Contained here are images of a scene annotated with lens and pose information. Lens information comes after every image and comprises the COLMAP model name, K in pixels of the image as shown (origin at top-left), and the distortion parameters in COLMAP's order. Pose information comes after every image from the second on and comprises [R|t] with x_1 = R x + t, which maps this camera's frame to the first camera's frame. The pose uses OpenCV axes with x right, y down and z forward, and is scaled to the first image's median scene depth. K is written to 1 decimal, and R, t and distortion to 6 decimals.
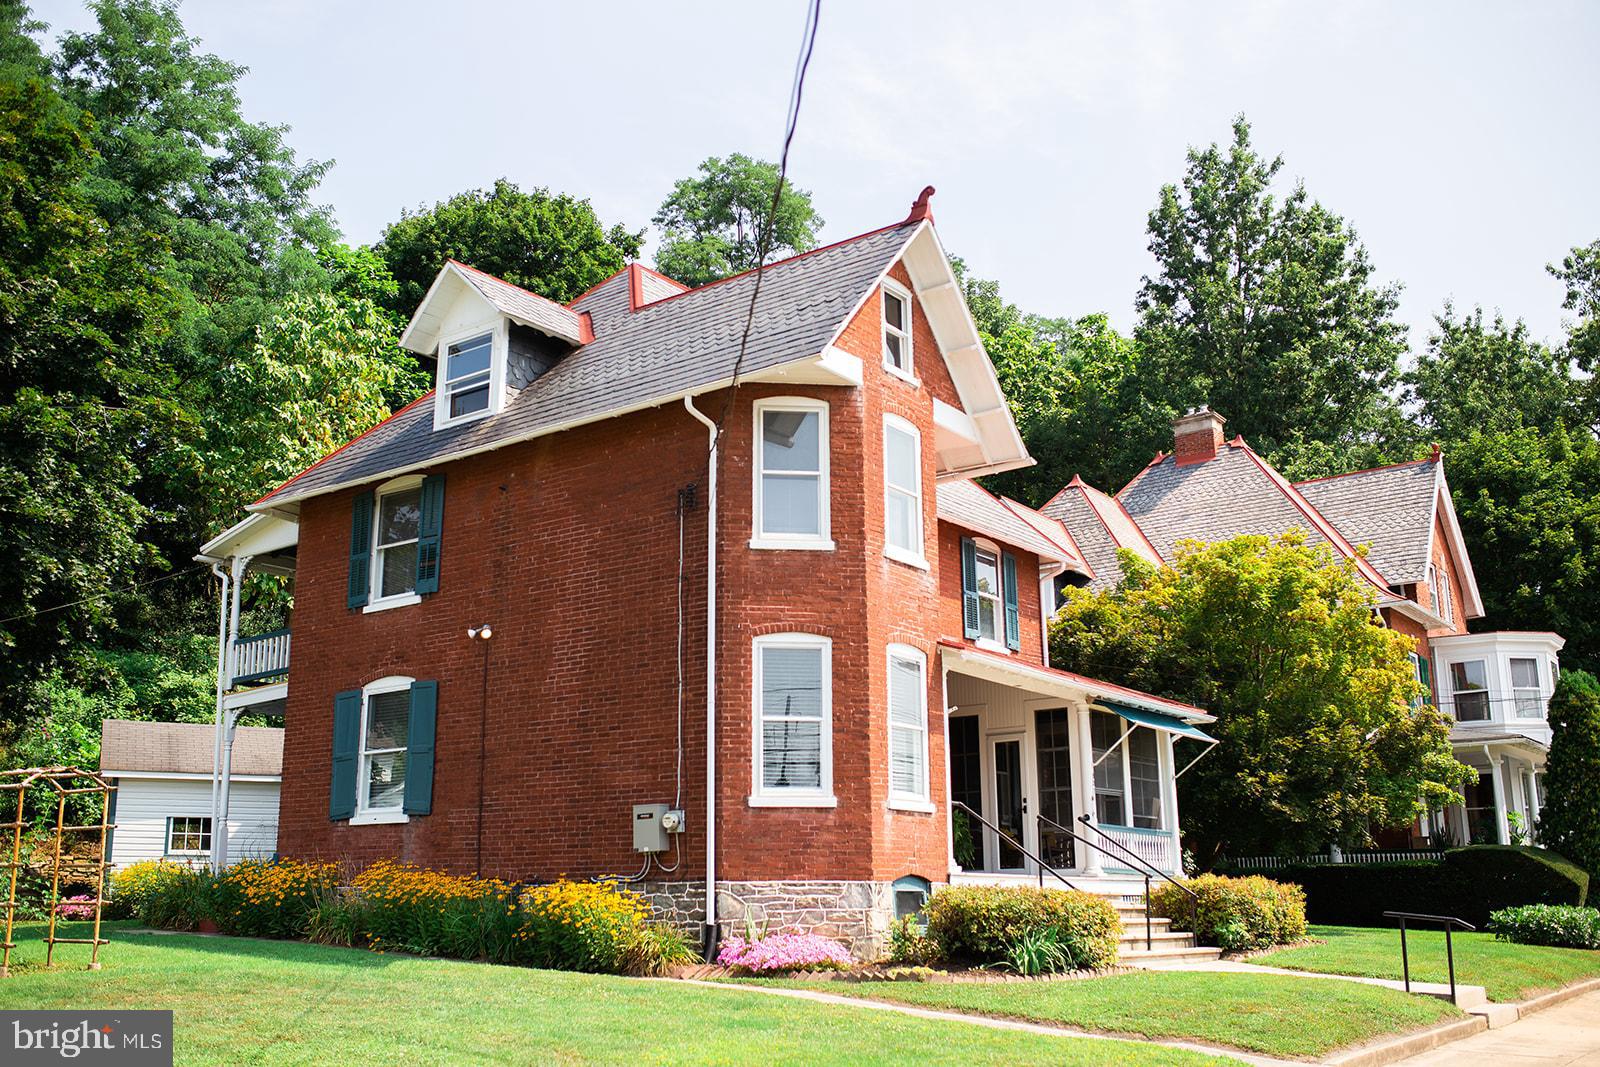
lens RADIAL K [[1517.2, 0, 796.7], [0, 1517.2, 537.6], [0, 0, 1]] dist [-0.067808, 0.106363]
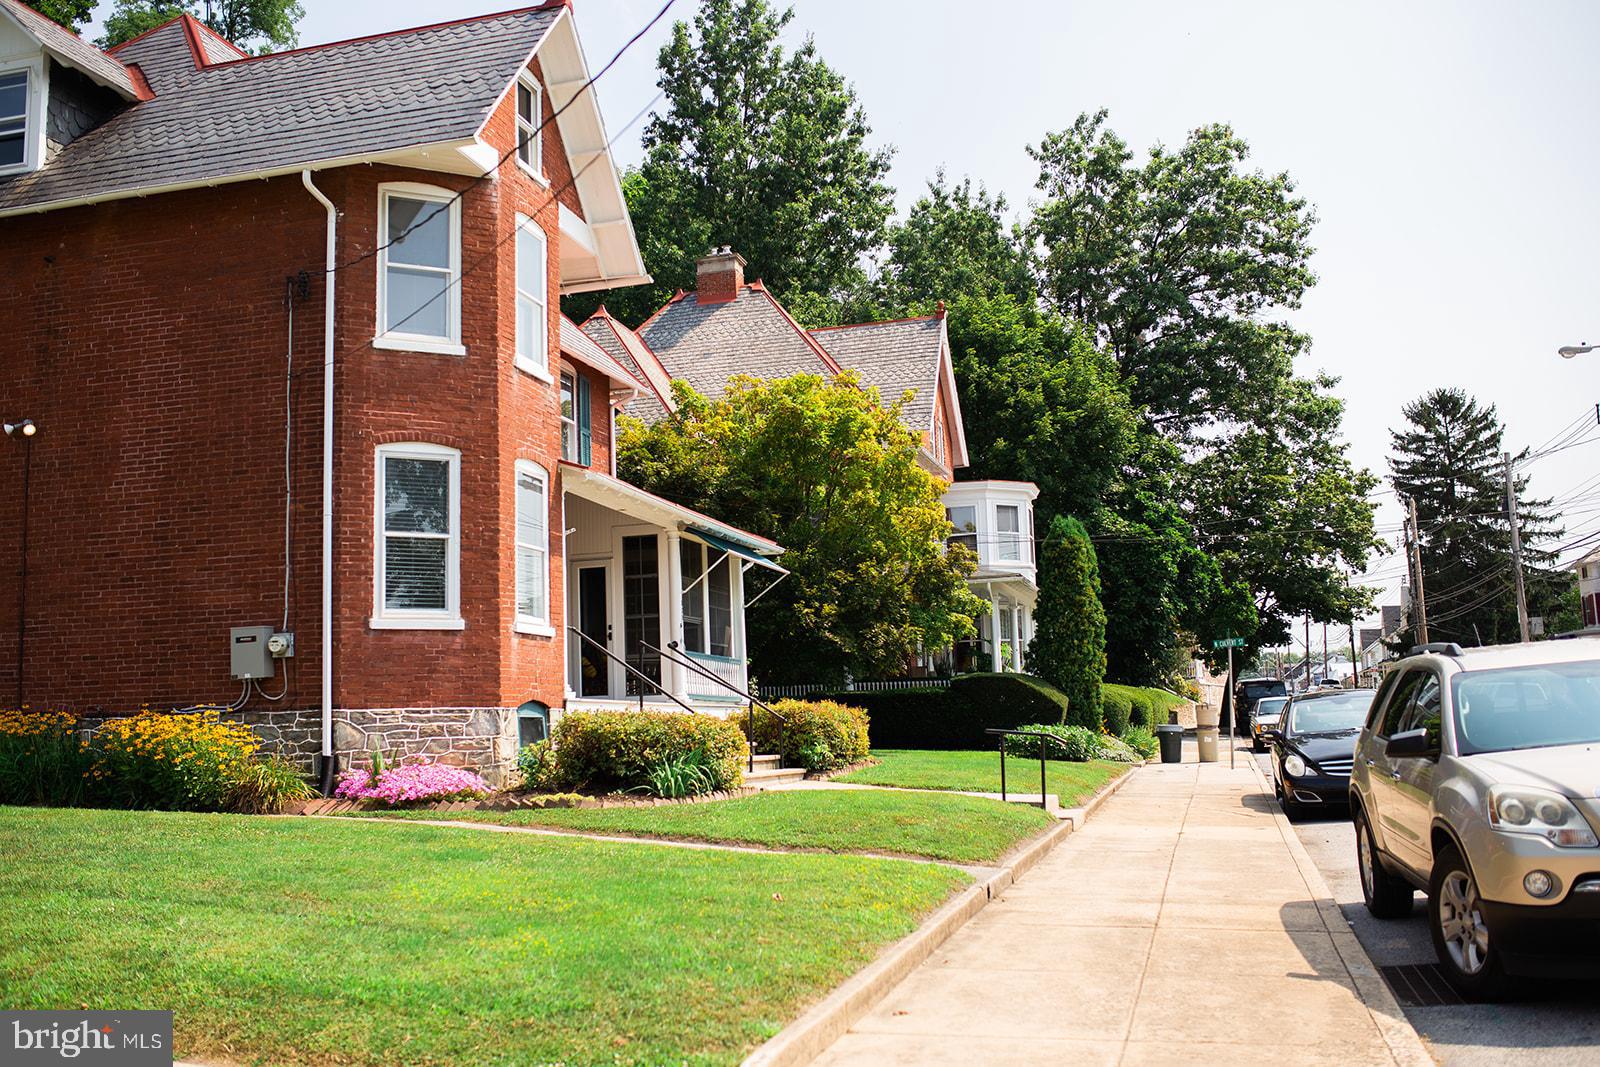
lens RADIAL K [[1517.2, 0, 796.7], [0, 1517.2, 537.6], [0, 0, 1]] dist [-0.067808, 0.106363]
pose [[0.933173, 0.023782, 0.358639, -0.099301], [-0.061626, 0.993619, 0.094461, 0.016538], [-0.354104, -0.110250, 0.928685, 0.051829]]
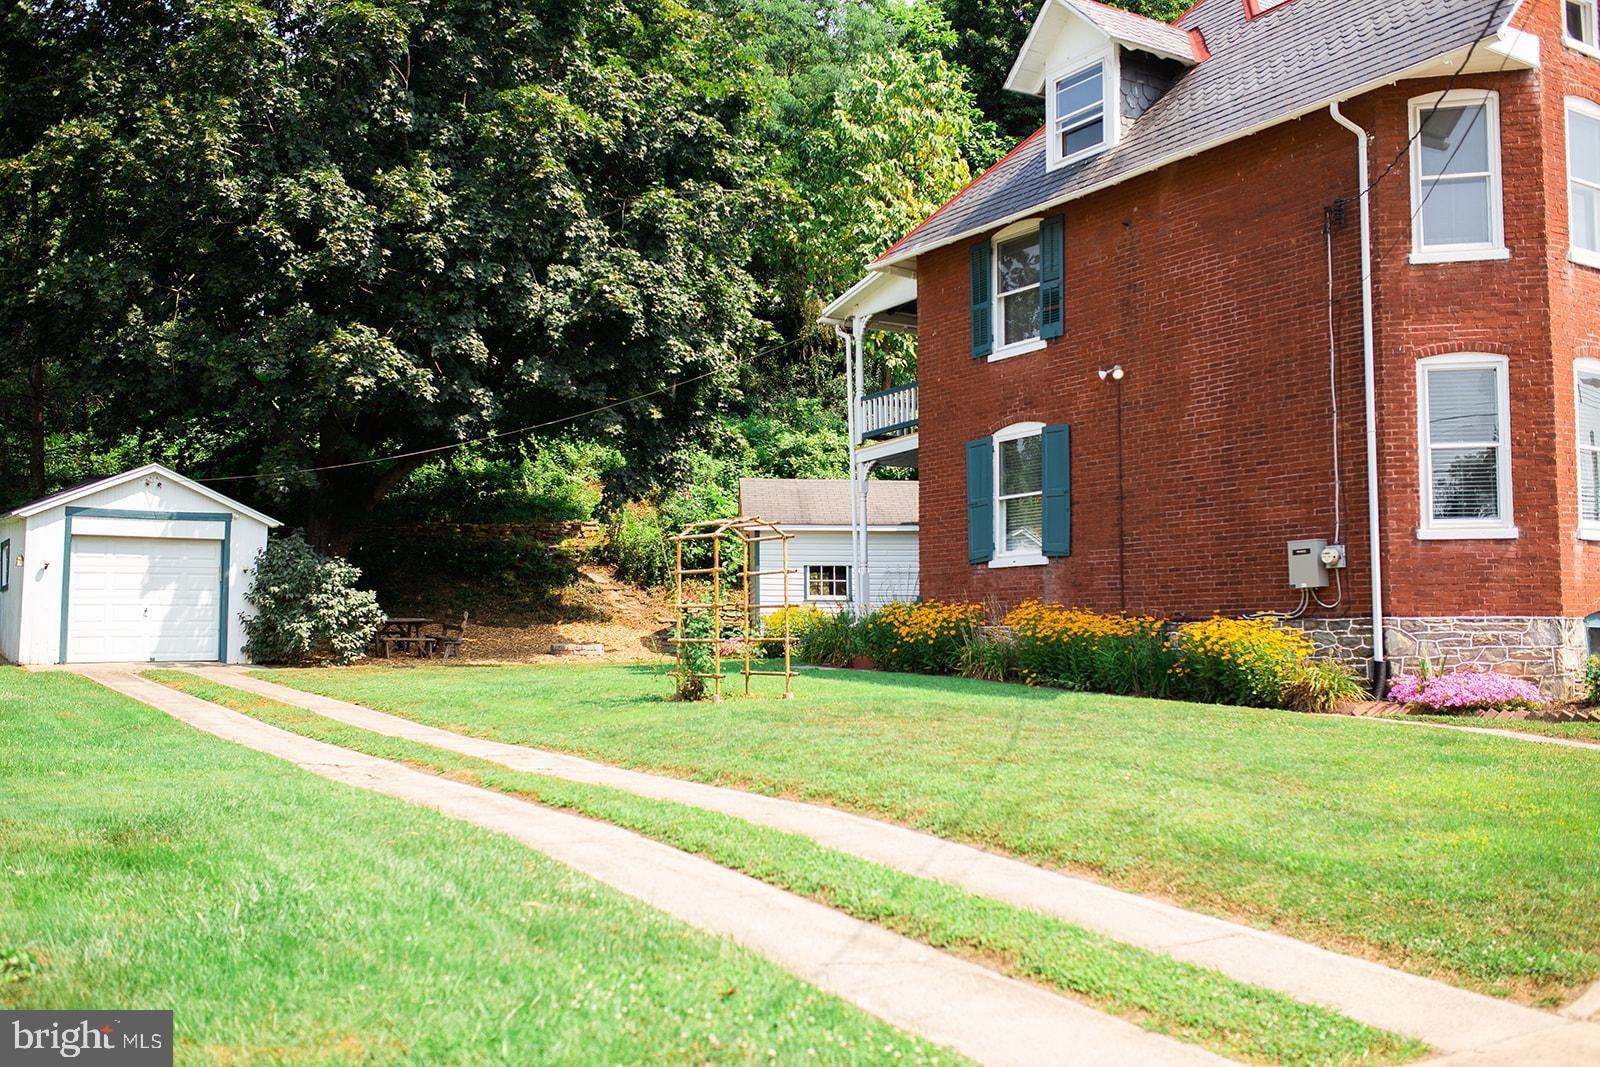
lens RADIAL K [[1517.2, 0, 796.7], [0, 1517.2, 537.6], [0, 0, 1]] dist [-0.067808, 0.106363]
pose [[0.932868, -0.020405, -0.359641, -0.046009], [0.079173, 0.985595, 0.149448, 0.004341], [0.351411, -0.167889, 0.921045, -0.001800]]
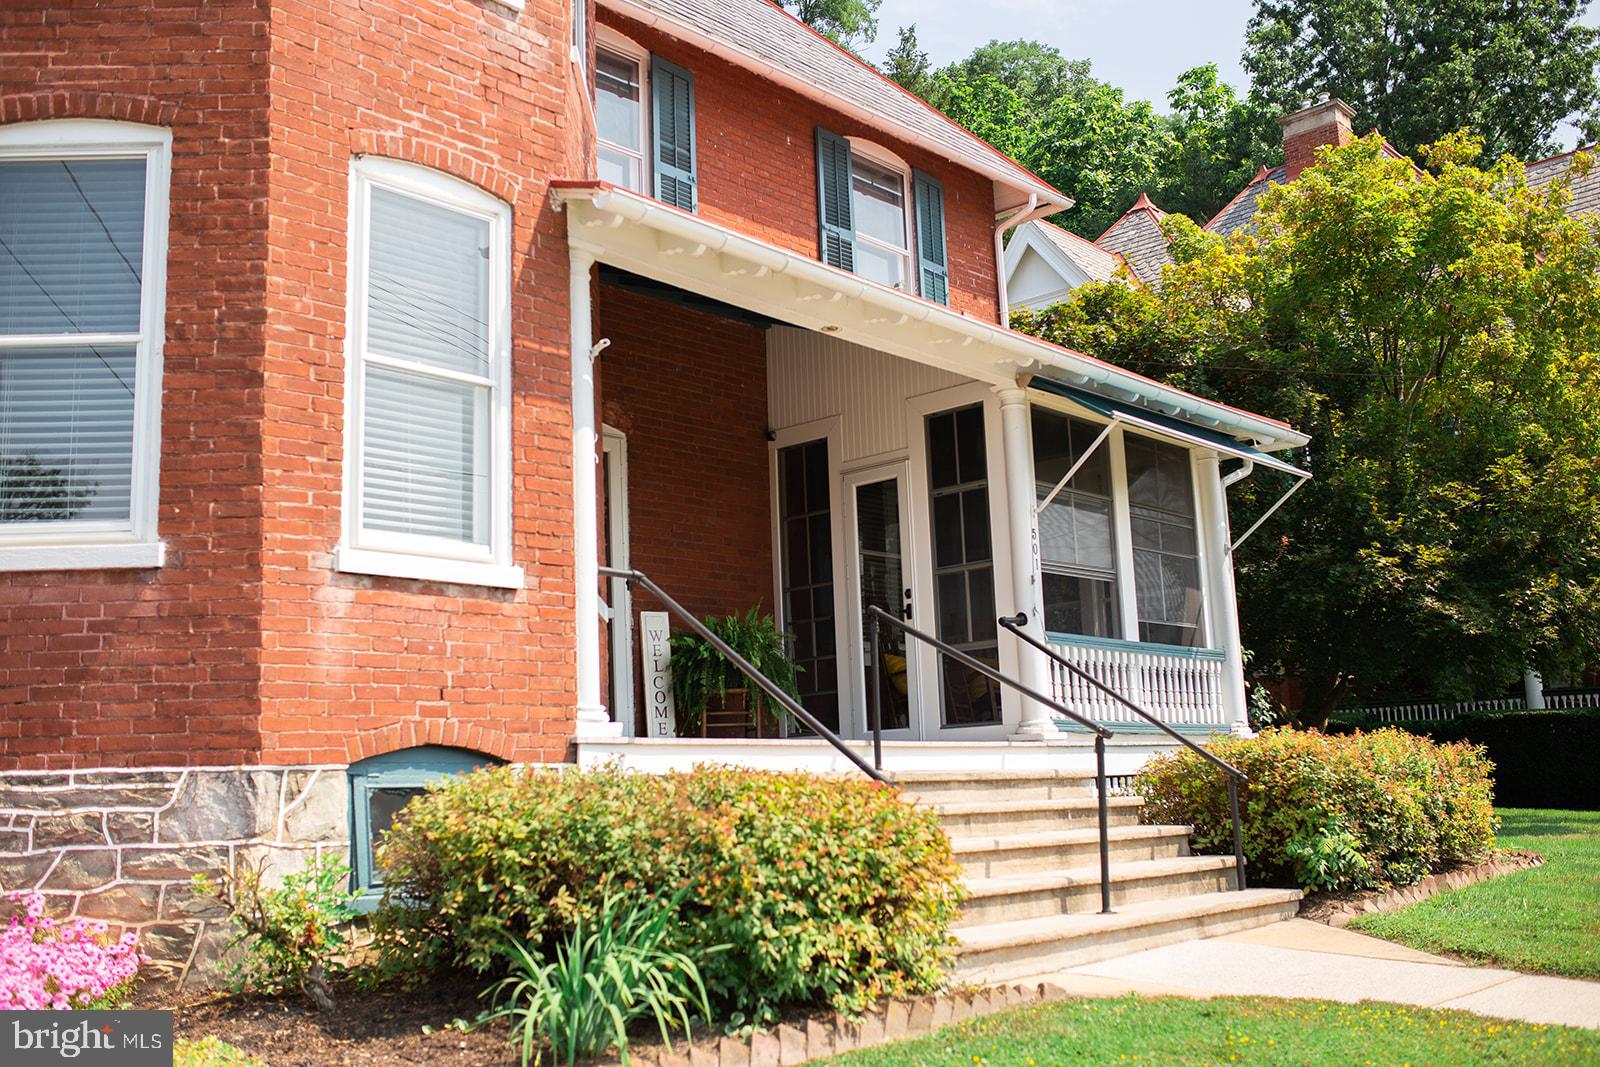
lens RADIAL K [[1517.2, 0, 796.7], [0, 1517.2, 537.6], [0, 0, 1]] dist [-0.067808, 0.106363]
pose [[0.994107, -0.043949, -0.099091, 0.179829], [0.051512, 0.995845, 0.075100, 0.126375], [0.095379, -0.079762, 0.992240, 0.545862]]
